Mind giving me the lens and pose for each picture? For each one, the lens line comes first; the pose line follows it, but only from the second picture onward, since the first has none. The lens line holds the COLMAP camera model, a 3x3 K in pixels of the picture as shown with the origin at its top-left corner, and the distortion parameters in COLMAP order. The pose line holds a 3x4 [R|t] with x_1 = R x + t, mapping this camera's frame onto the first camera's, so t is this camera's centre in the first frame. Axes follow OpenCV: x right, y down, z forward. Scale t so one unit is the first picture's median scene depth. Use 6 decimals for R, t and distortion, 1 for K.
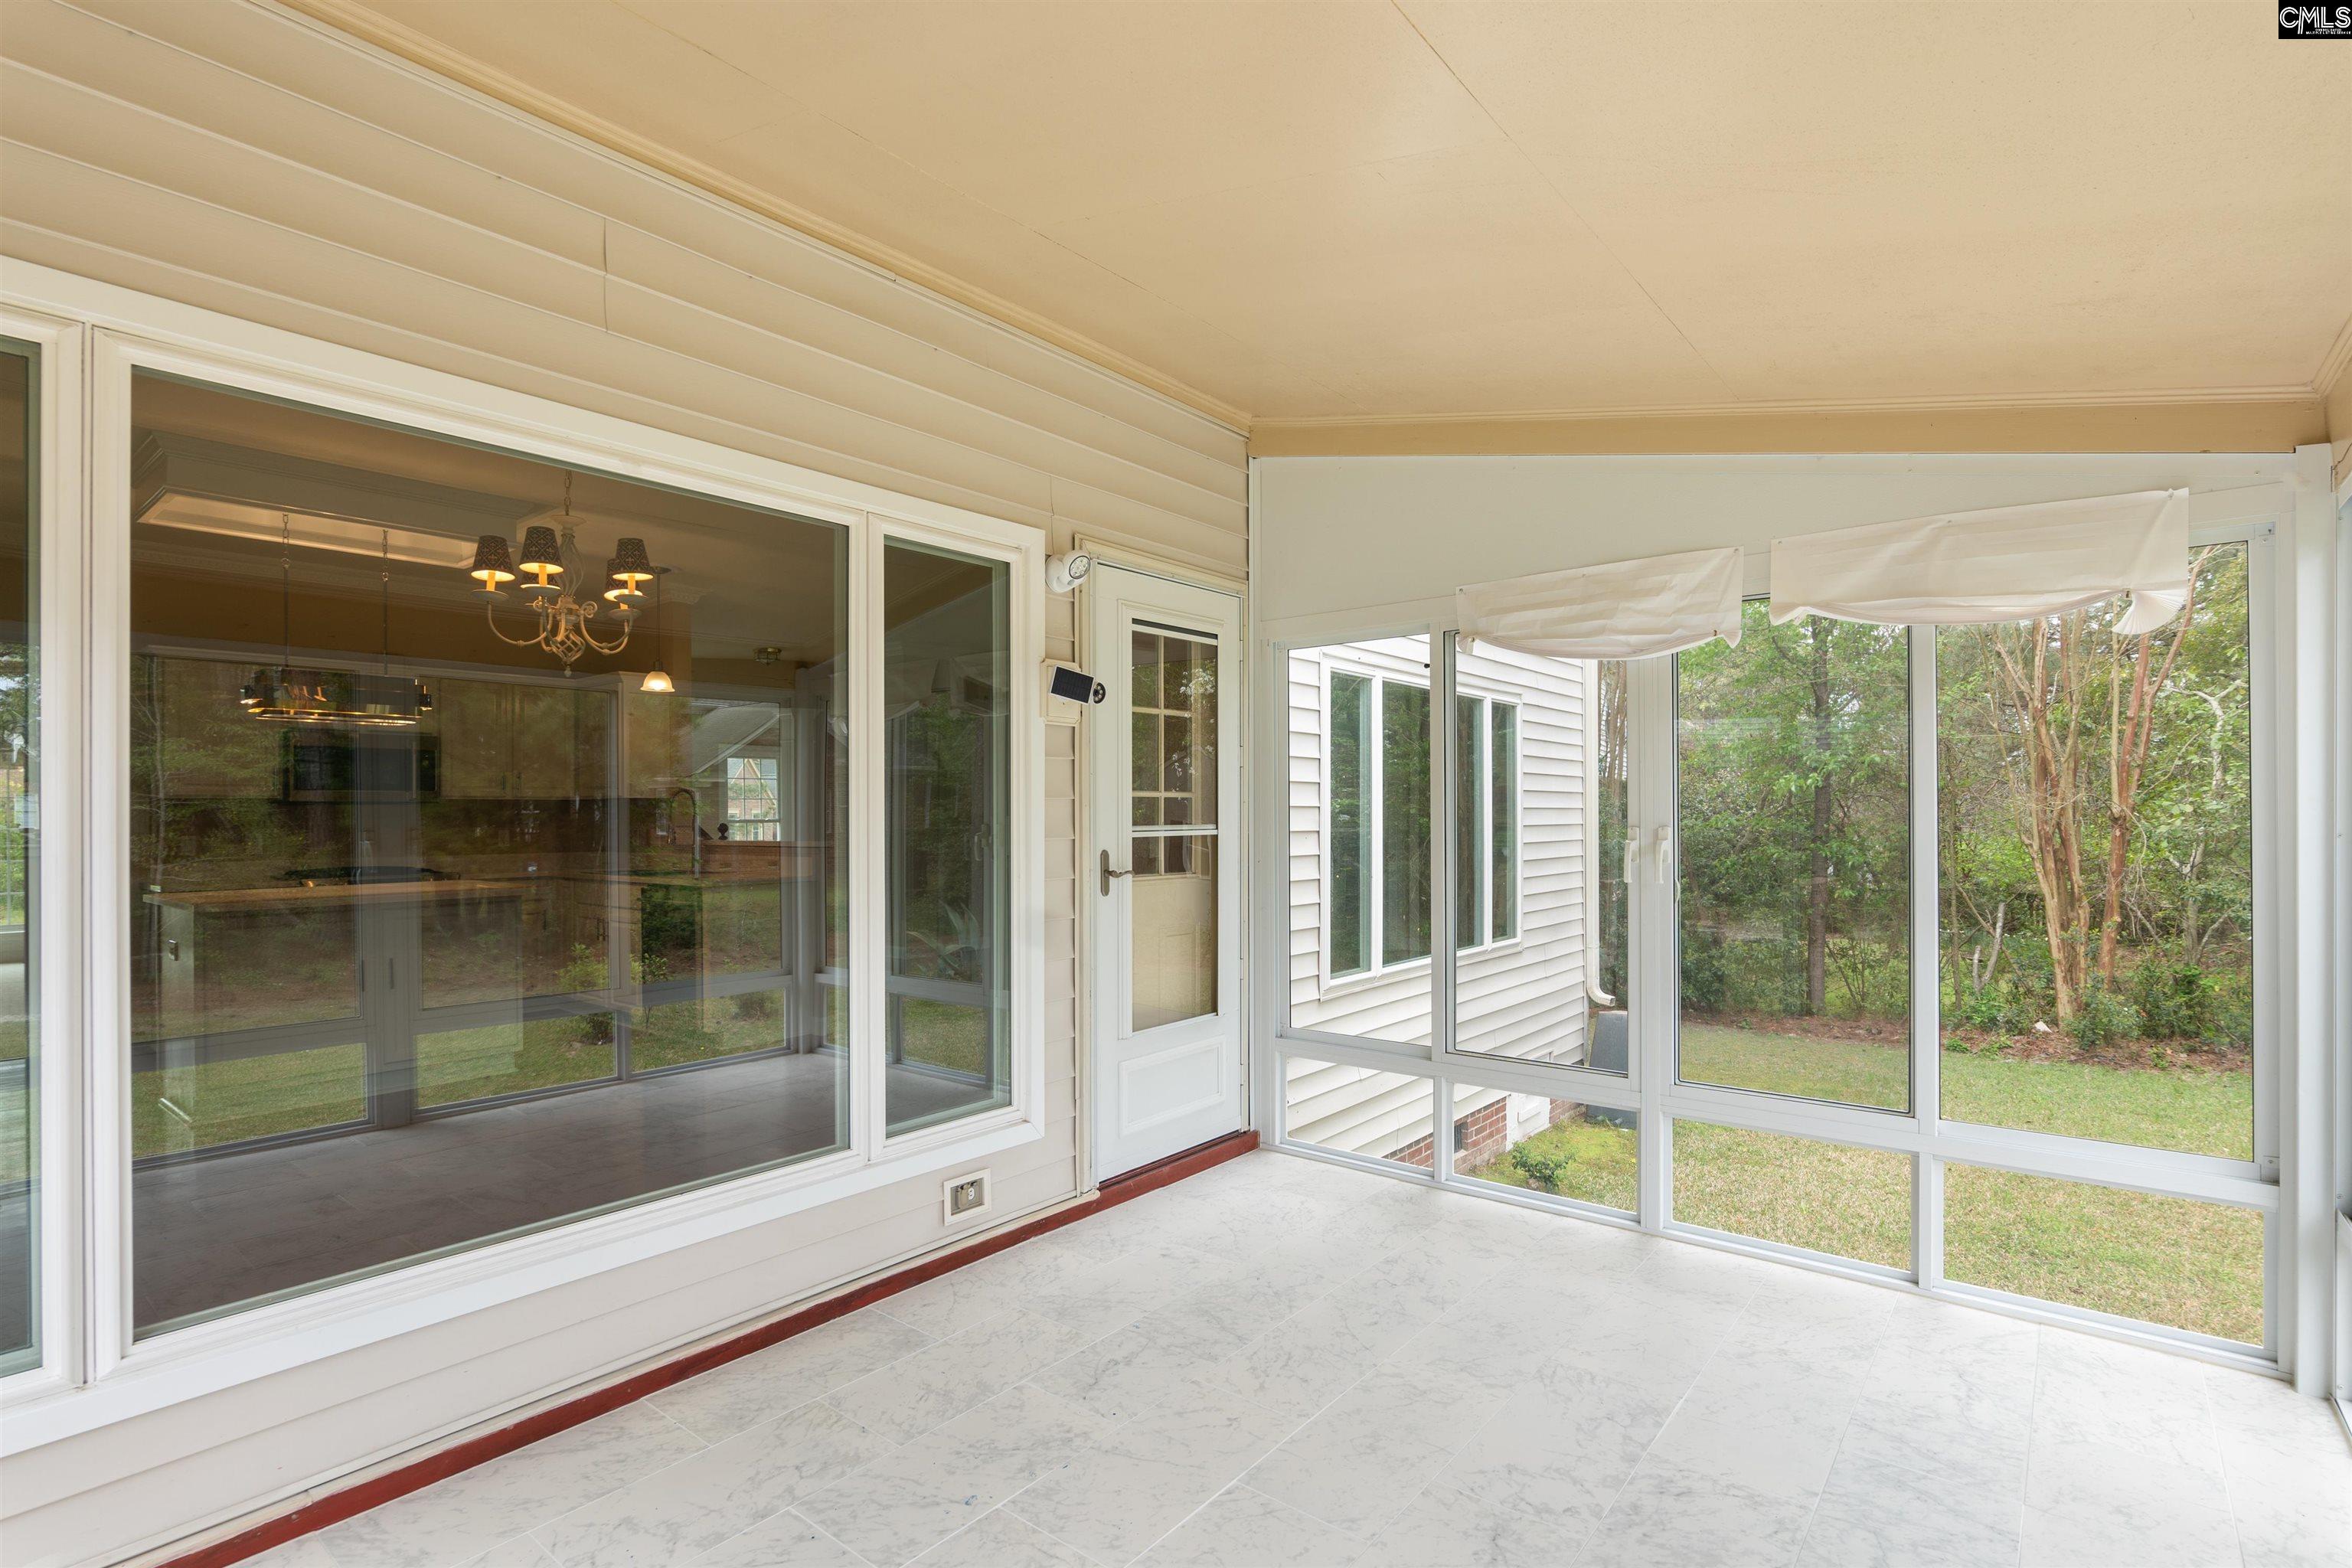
lens RADIAL K [[1108.9, 0, 1185.5], [0, 1108.9, 798.6], [0, 0, 1]] dist [-0.002842, 0.000533]
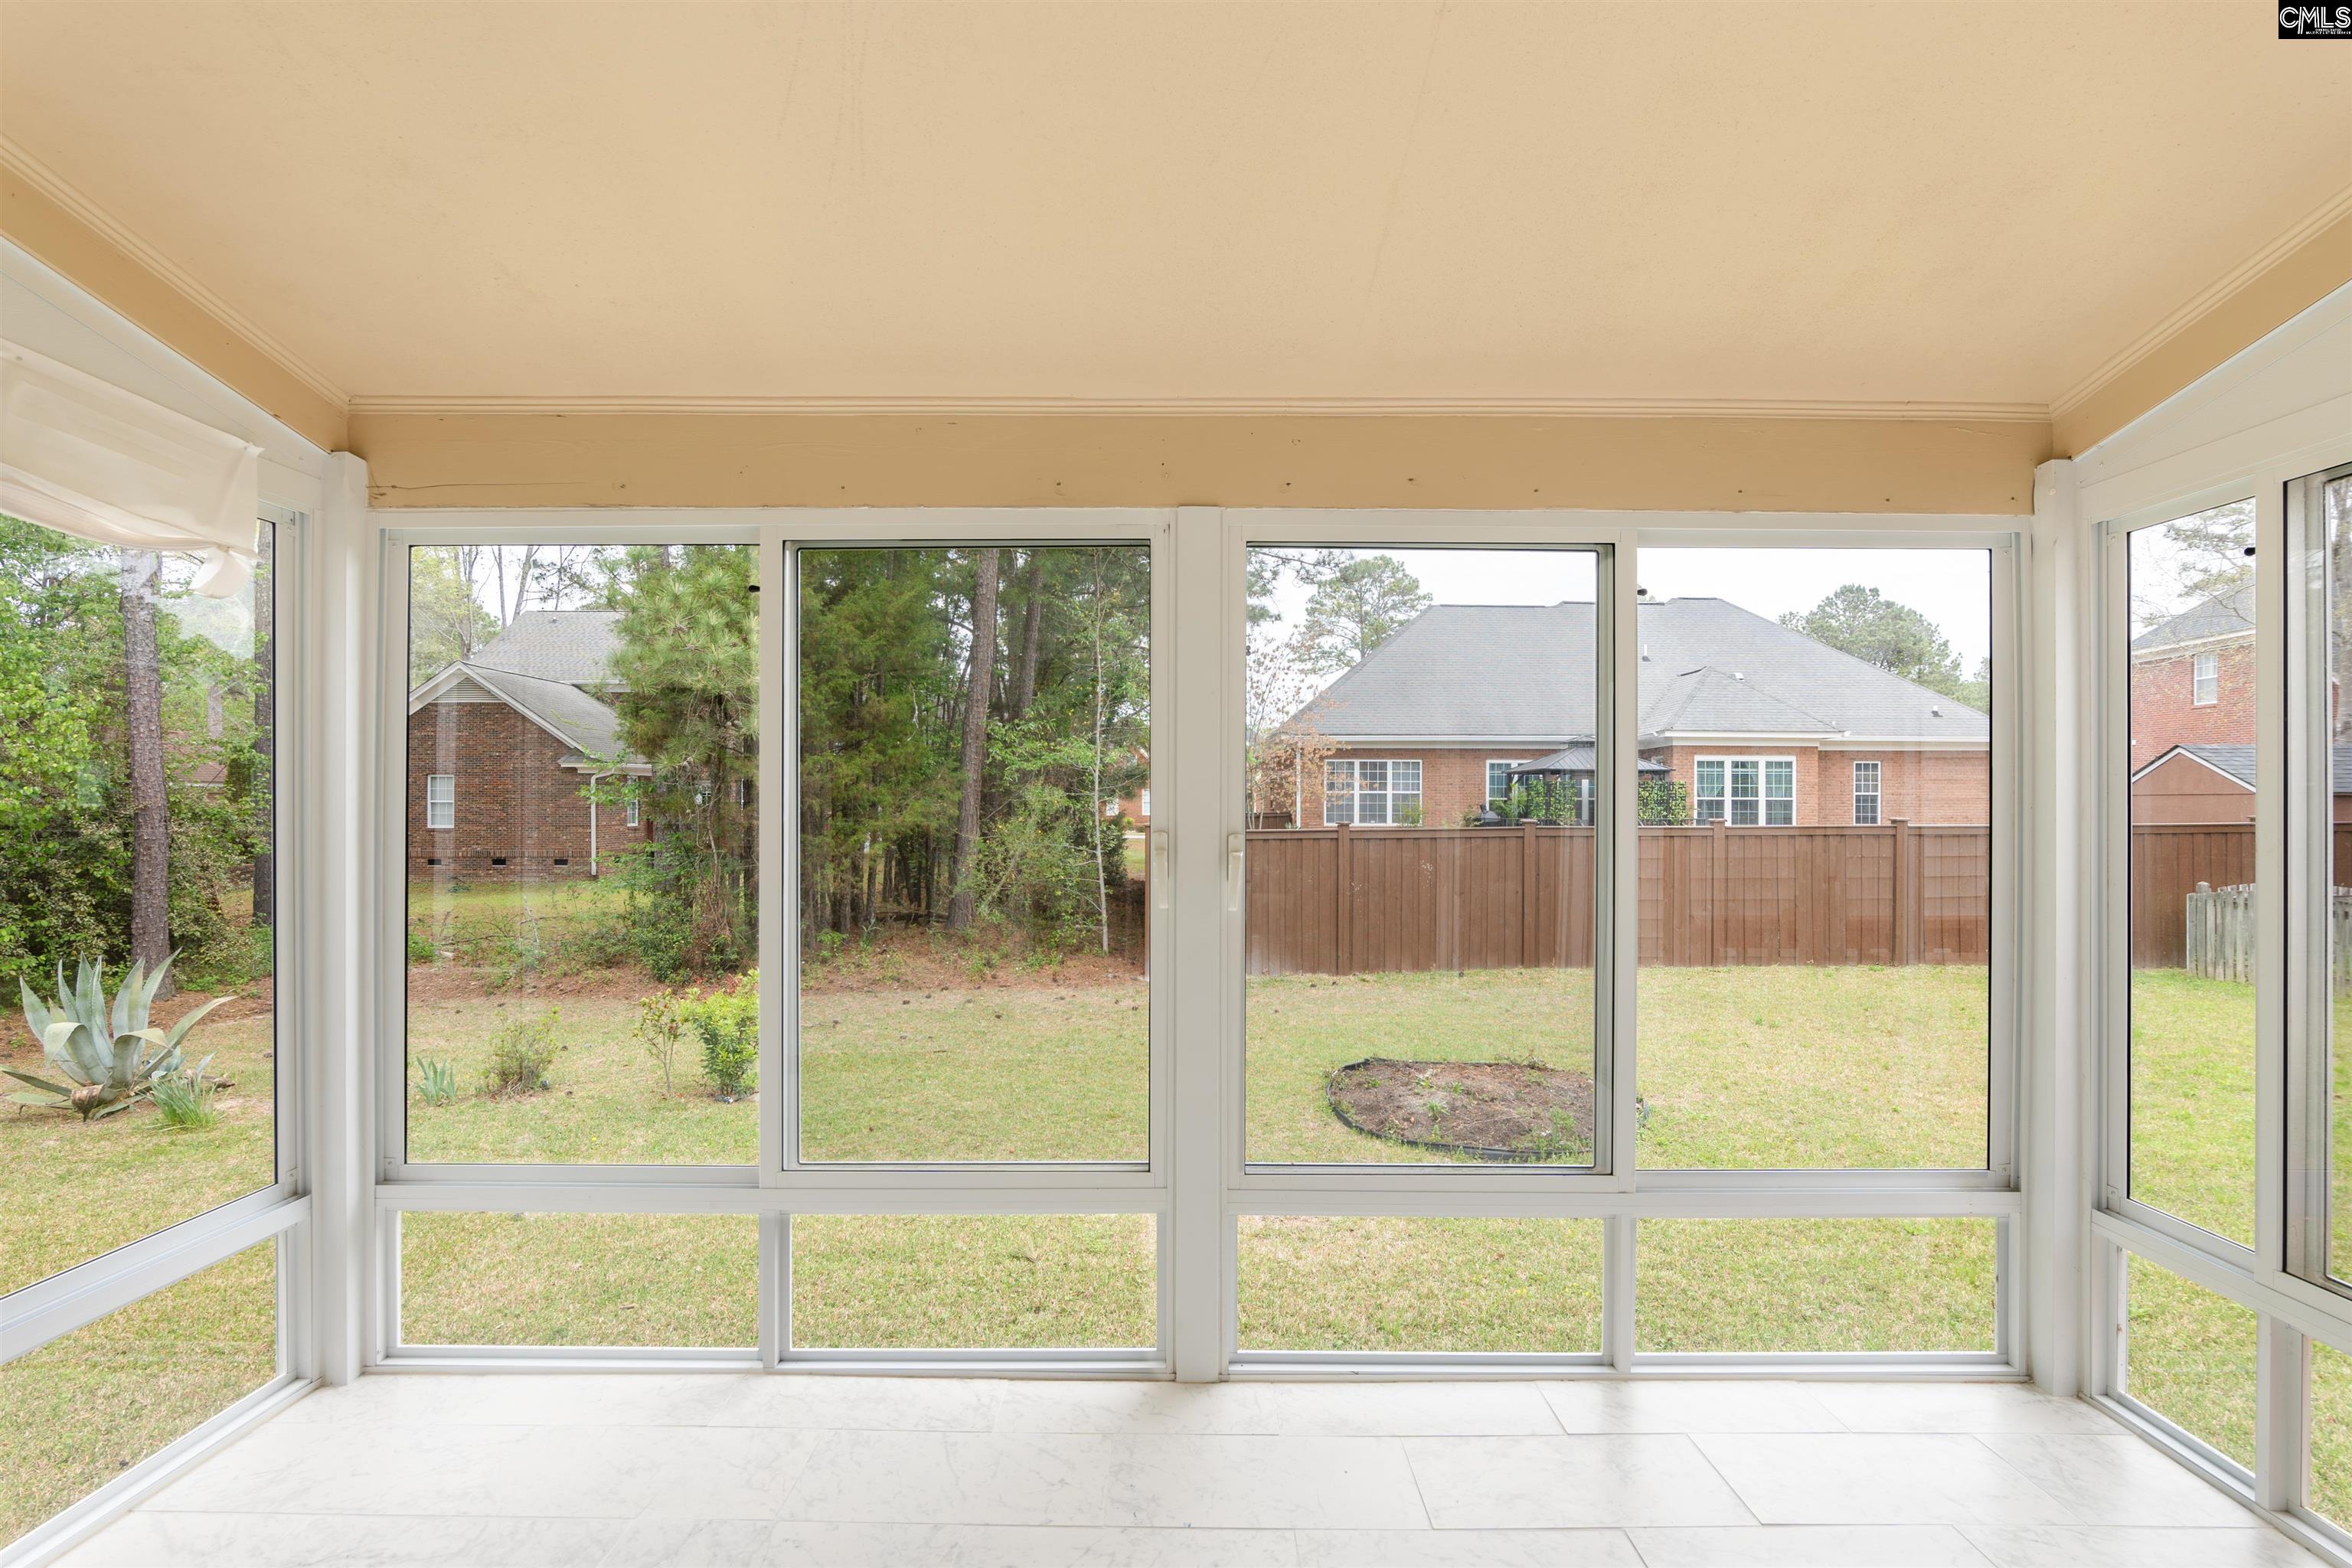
lens RADIAL K [[1108.9, 0, 1185.5], [0, 1108.9, 798.6], [0, 0, 1]] dist [-0.002842, 0.000533]
pose [[-0.633527, 0.010237, 0.773653, -0.253529], [0.003507, 0.999940, -0.010359, 0.013106], [-0.773713, -0.003850, -0.633525, 0.997971]]
